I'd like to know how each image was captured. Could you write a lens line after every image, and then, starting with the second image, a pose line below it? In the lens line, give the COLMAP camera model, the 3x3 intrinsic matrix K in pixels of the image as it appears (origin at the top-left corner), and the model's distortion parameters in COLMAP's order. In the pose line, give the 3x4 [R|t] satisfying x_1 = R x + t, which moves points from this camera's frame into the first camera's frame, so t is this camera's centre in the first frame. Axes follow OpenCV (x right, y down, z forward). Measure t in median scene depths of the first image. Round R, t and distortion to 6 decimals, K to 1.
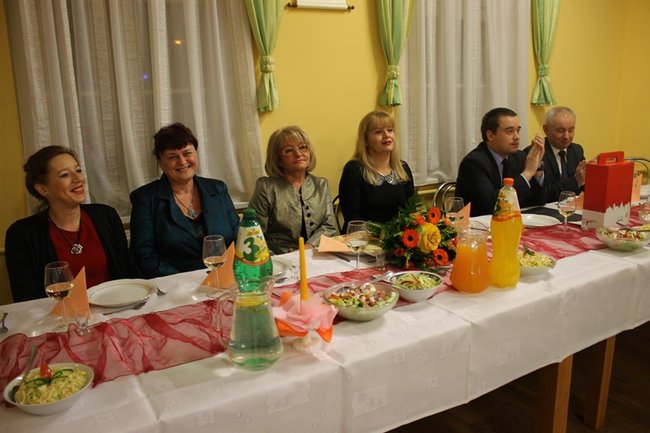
lens RADIAL K [[546.2, 0, 327.4], [0, 546.2, 217.9], [0, 0, 1]] dist [-0.145978, 0.108866]
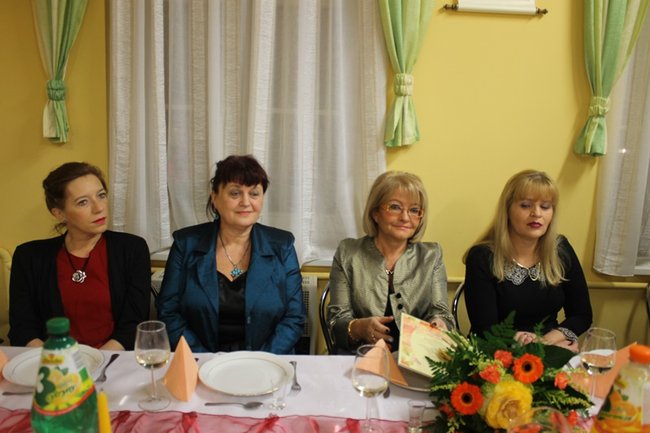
lens RADIAL K [[546.2, 0, 330.5], [0, 546.2, 225.8], [0, 0, 1]] dist [-0.145978, 0.108866]
pose [[0.876985, 0.149259, -0.456748, 0.213709], [-0.164392, 0.986372, 0.006691, -0.098759], [0.451522, 0.069218, 0.889571, 0.371970]]
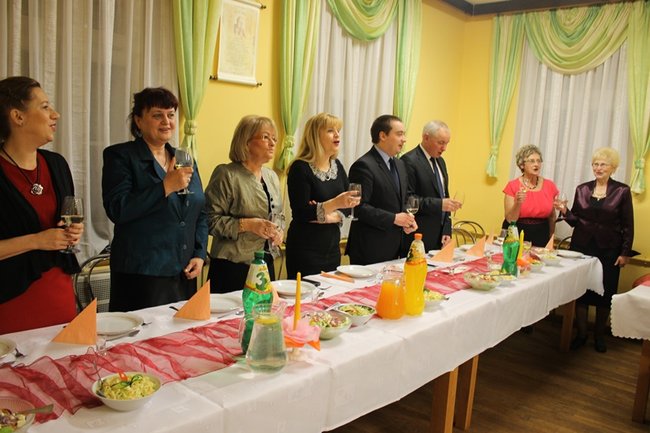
lens RADIAL K [[546.2, 0, 325.5], [0, 546.2, 215.0], [0, 0, 1]] dist [-0.145978, 0.108866]
pose [[0.949415, 0.041940, 0.311211, -0.233076], [-0.008320, 0.994053, -0.108581, 0.022636], [-0.313914, 0.100499, 0.944118, -0.171316]]
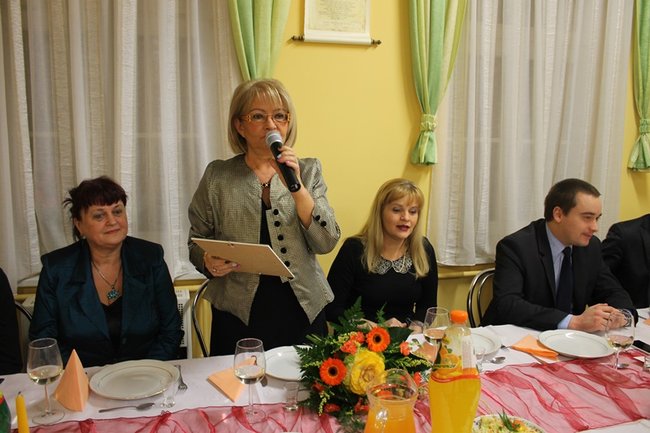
lens RADIAL K [[546.2, 0, 324.6], [0, 546.2, 217.8], [0, 0, 1]] dist [-0.145978, 0.108866]
pose [[0.969770, 0.074423, -0.232396, 0.239376], [-0.091993, 0.993590, -0.065690, -0.089725], [0.226018, 0.085083, 0.970400, 0.283578]]
